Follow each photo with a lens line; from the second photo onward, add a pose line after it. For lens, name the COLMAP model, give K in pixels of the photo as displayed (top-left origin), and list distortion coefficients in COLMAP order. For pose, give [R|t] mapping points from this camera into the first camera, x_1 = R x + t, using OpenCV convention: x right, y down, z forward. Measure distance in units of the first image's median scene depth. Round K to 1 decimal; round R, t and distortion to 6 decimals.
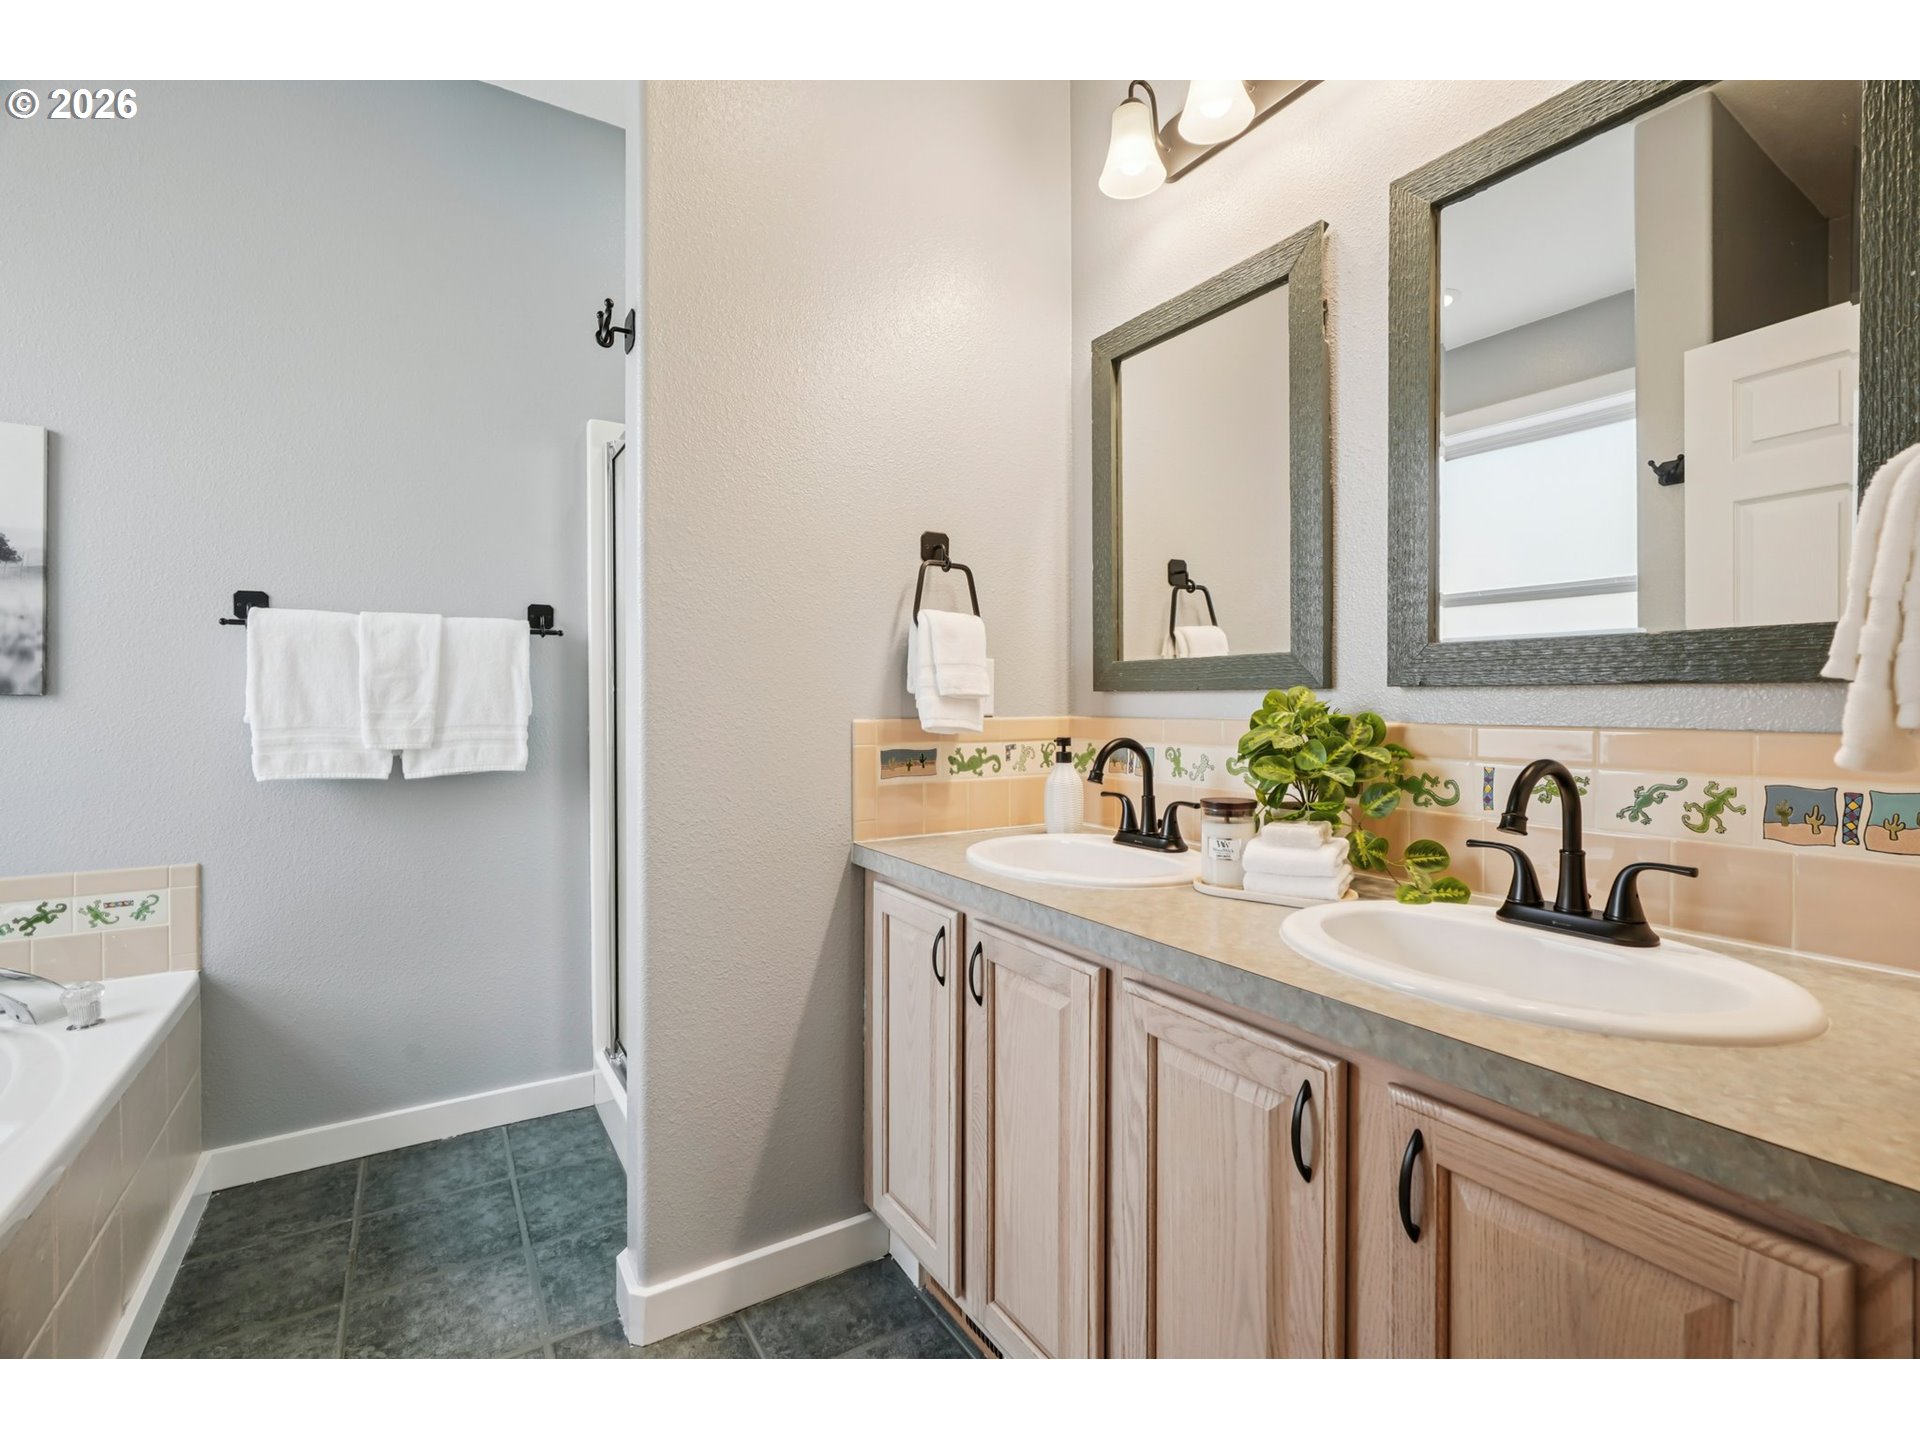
lens RADIAL K [[856.5, 0, 962.5], [0, 856.5, 705.9], [0, 0, 1]] dist [-0.002240, 0.000575]
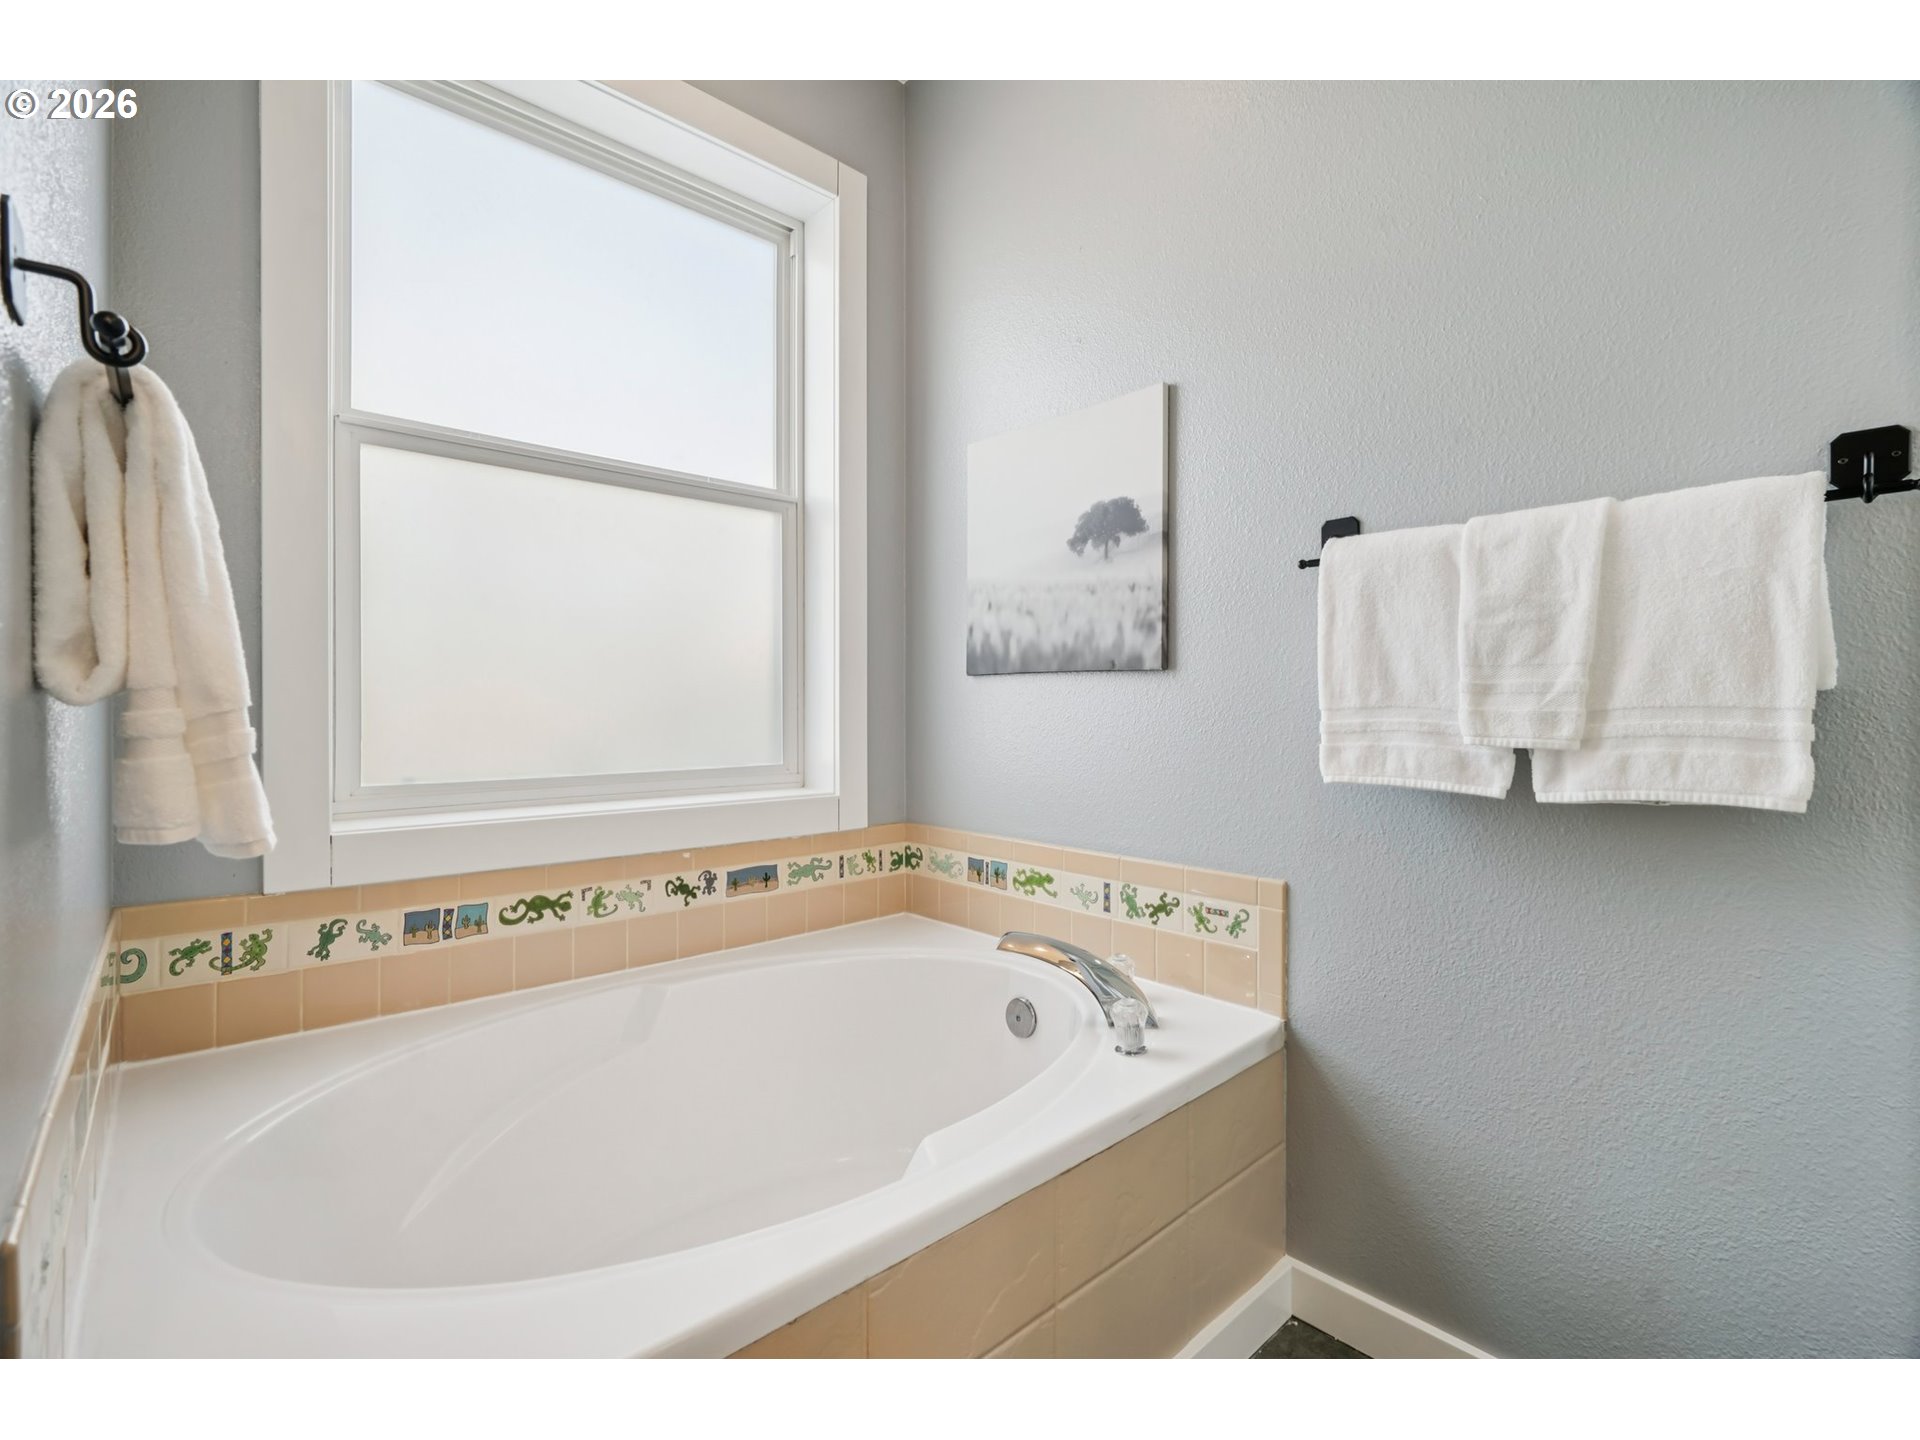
lens RADIAL K [[856.5, 0, 962.5], [0, 856.5, 705.9], [0, 0, 1]] dist [-0.002240, 0.000575]
pose [[0.181844, -0.000298, -0.983327, -0.181288], [-0.001565, 0.999999, -0.000592, 0.025308], [0.983326, 0.001646, 0.181844, 0.564685]]
